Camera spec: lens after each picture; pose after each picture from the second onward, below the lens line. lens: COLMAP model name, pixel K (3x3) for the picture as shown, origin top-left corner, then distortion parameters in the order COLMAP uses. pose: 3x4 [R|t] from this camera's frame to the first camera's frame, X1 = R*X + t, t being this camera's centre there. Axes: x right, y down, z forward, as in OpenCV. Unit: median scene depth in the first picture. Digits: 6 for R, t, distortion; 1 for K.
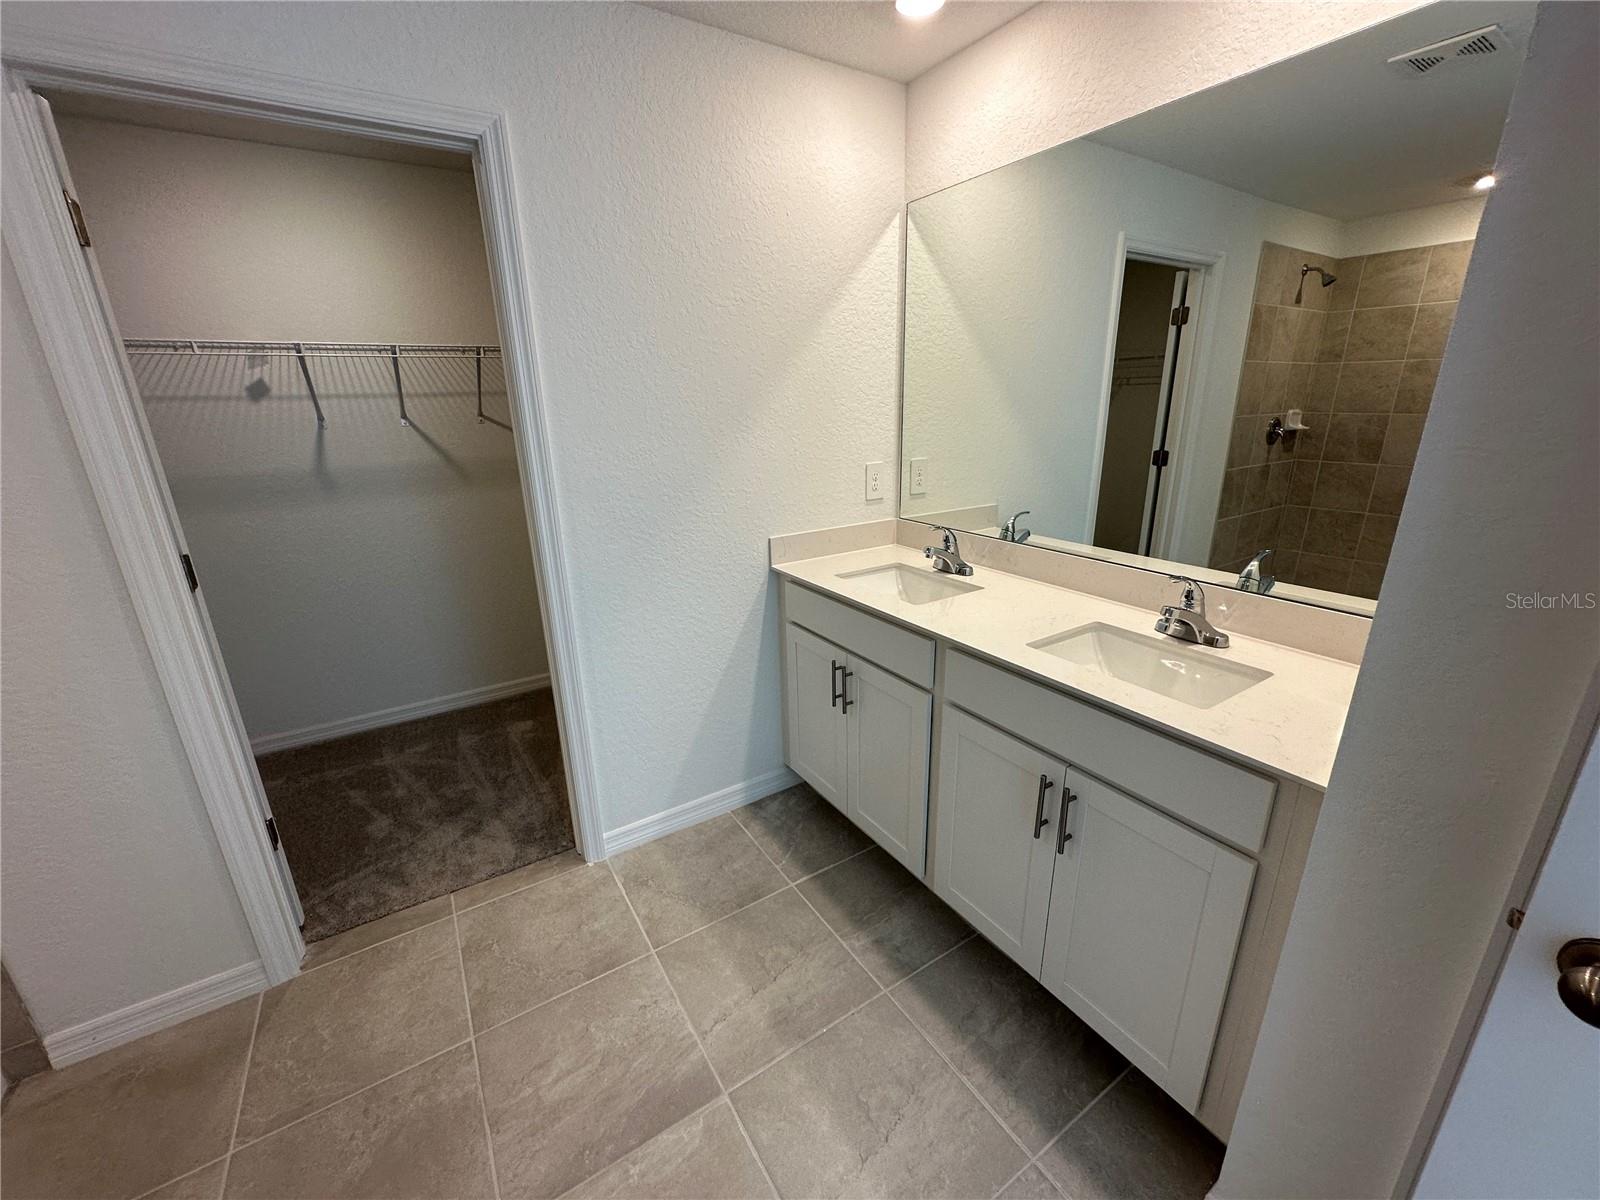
lens RADIAL K [[636.8, 0, 800.8], [0, 636.8, 599.0], [0, 0, 1]] dist [0.000346, -0.000731]
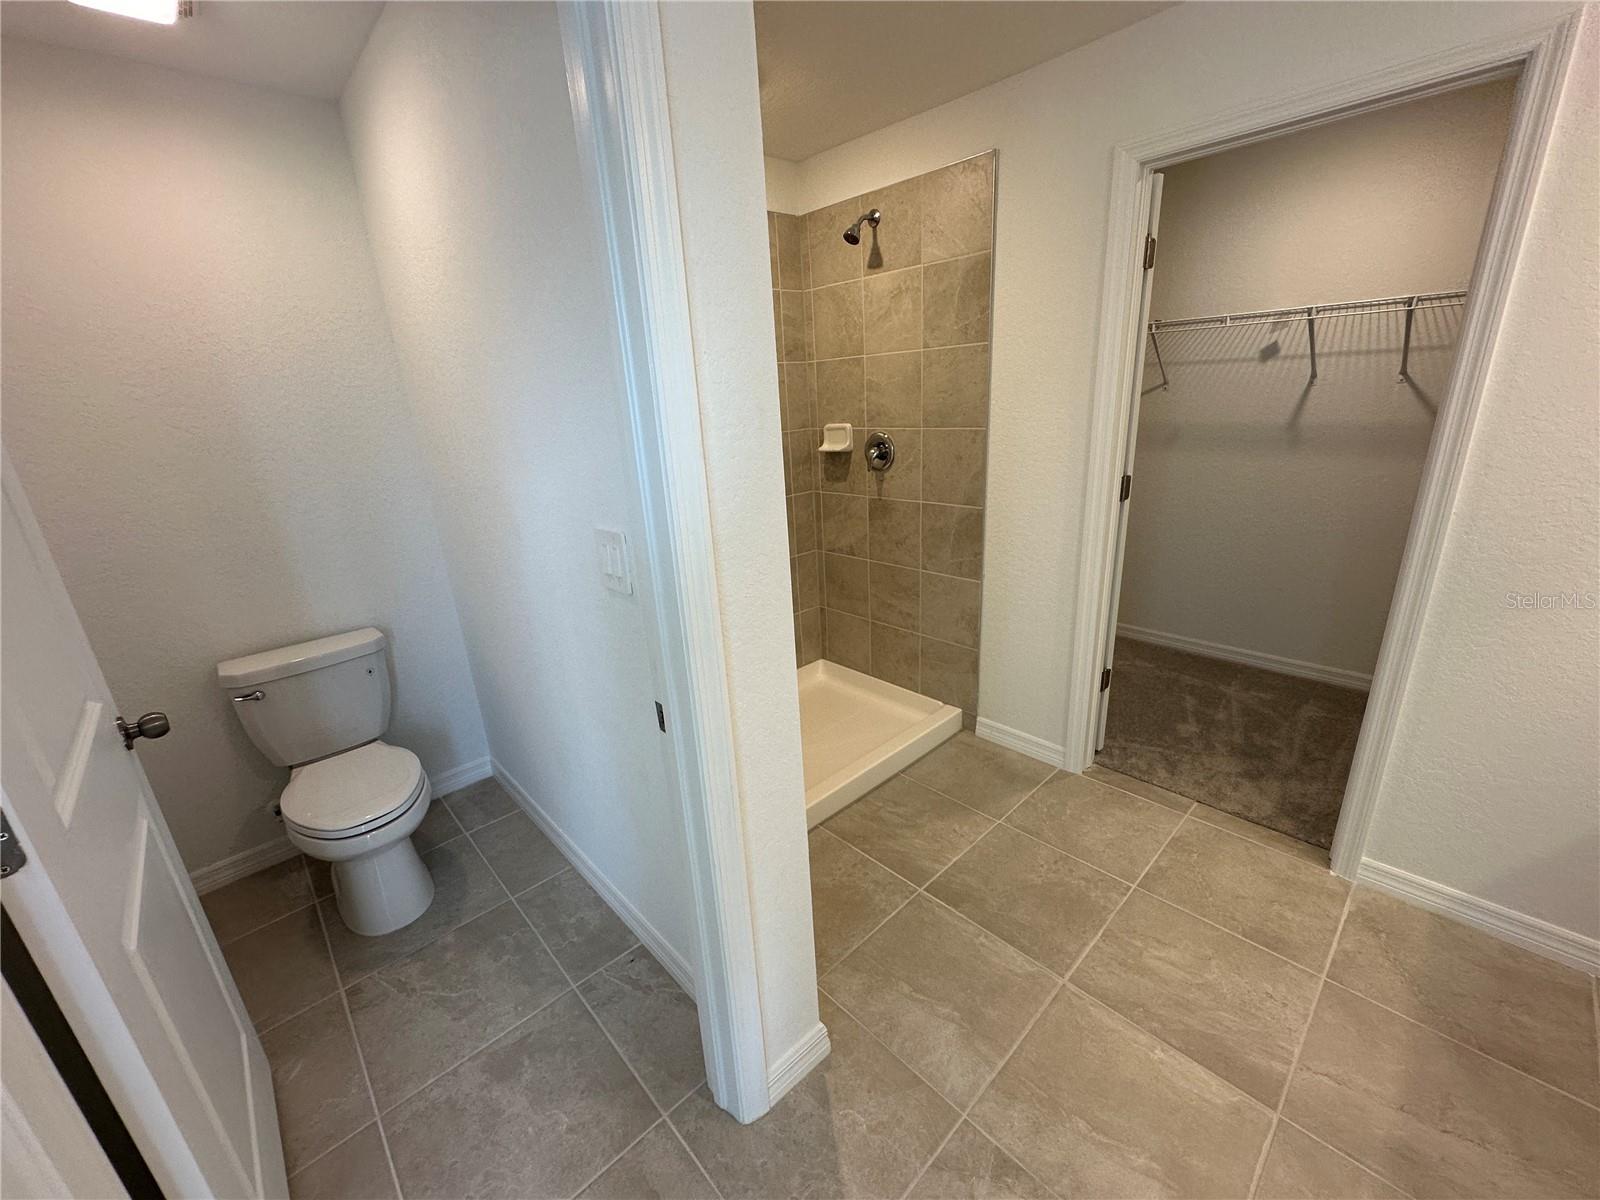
lens RADIAL K [[636.8, 0, 795.3], [0, 636.8, 595.3], [0, 0, 1]] dist [0.000346, -0.000731]
pose [[0.178600, 0.310273, -0.933720, 0.234157], [-0.252806, 0.931589, 0.261209, 0.002108], [0.950890, 0.189398, 0.244821, -0.026890]]
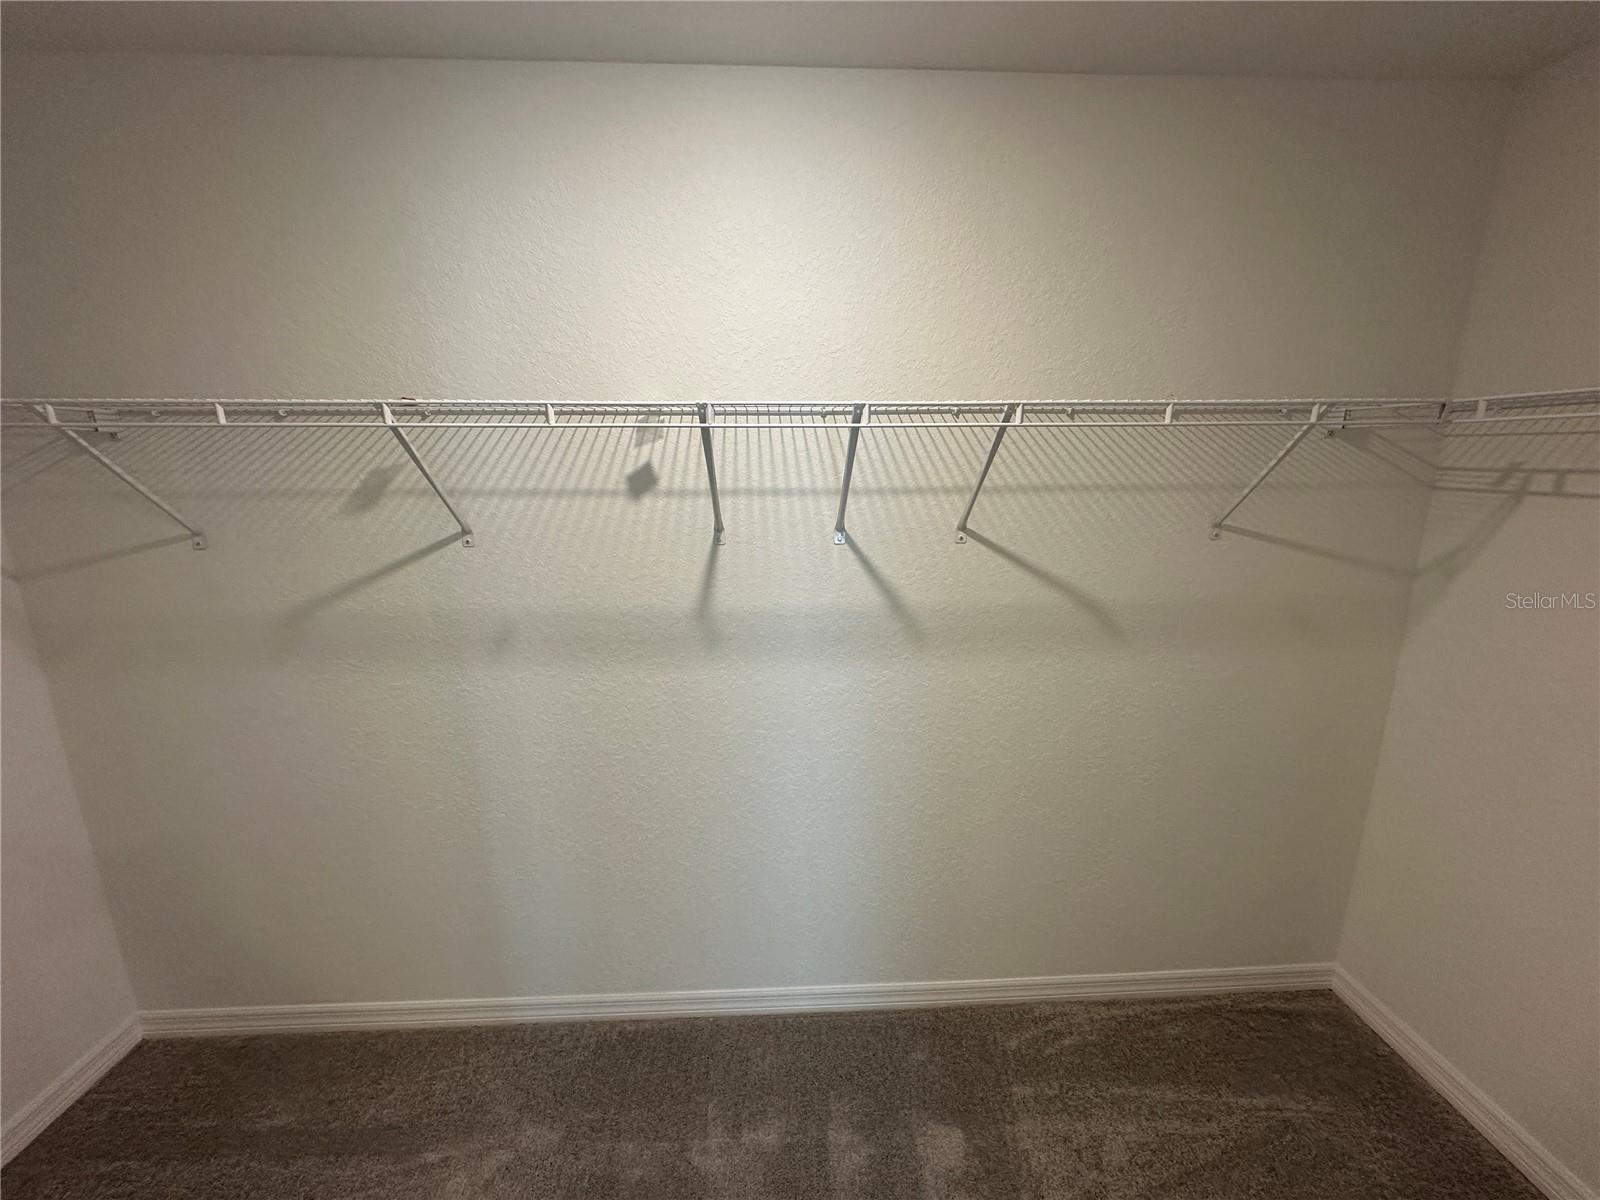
lens RADIAL K [[636.8, 0, 800.2], [0, 636.8, 595.0], [0, 0, 1]] dist [0.000346, -0.000731]
pose [[0.872396, 0.118825, -0.474137, -0.453100], [-0.161321, 0.985644, -0.049811, -0.231587], [0.461411, 0.119943, 0.879041, 0.591863]]
